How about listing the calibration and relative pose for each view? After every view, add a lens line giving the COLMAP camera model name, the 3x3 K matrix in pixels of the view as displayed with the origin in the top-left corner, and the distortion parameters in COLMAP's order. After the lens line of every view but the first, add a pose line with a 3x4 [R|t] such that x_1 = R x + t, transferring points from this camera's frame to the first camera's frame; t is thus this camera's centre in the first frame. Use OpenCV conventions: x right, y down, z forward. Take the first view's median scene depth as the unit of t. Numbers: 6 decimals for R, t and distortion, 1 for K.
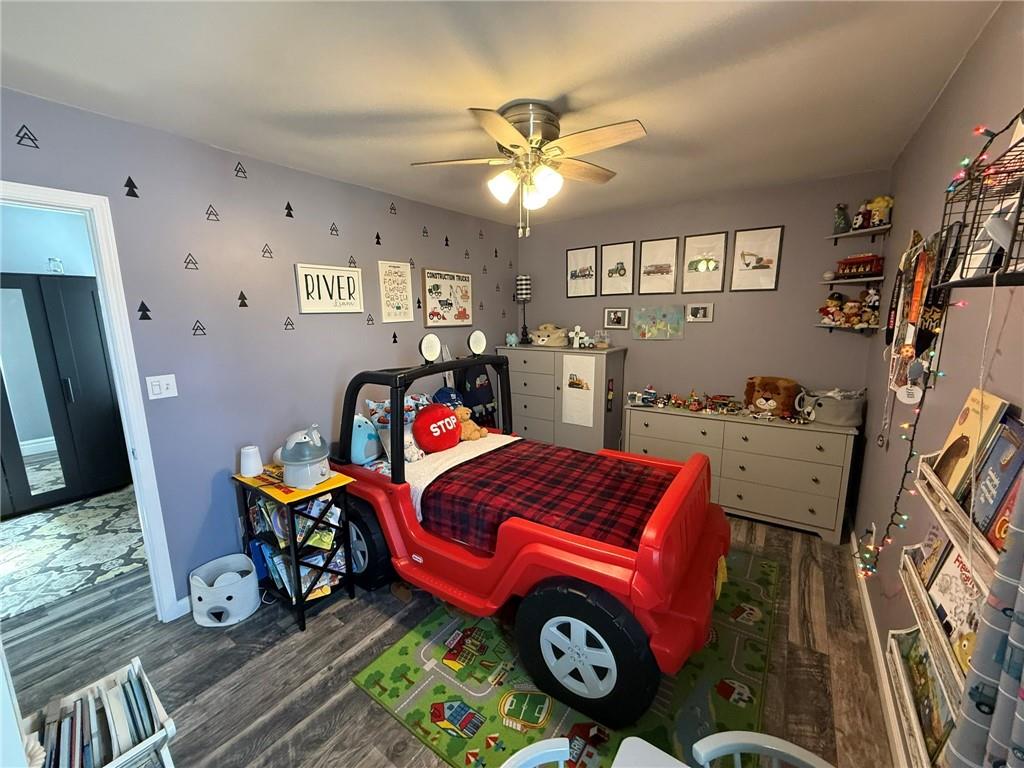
lens RADIAL K [[416.8, 0, 511.4], [0, 416.8, 385.1], [0, 0, 1]] dist [-0.000424, 0.000400]
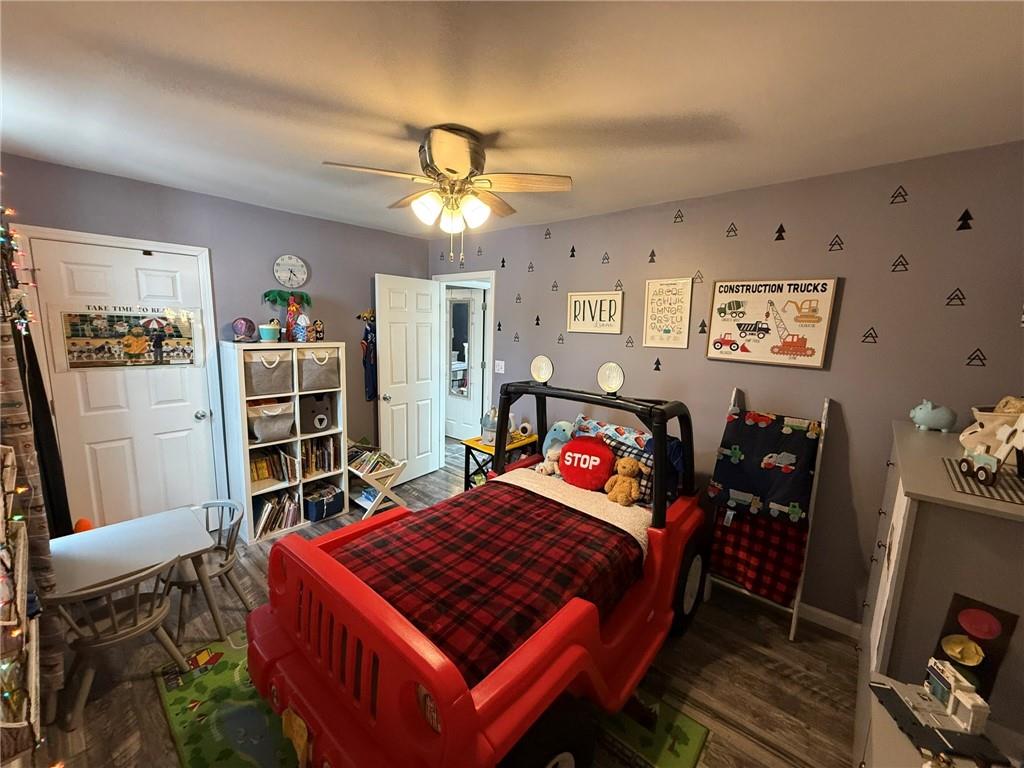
lens RADIAL K [[416.8, 0, 507.8], [0, 416.8, 384.2], [0, 0, 1]] dist [-0.000424, 0.000400]
pose [[-0.128744, 0.156441, -0.979261, 0.676072], [-0.201580, 0.962734, 0.180302, -0.181750], [0.970974, 0.220612, -0.092411, 0.842663]]
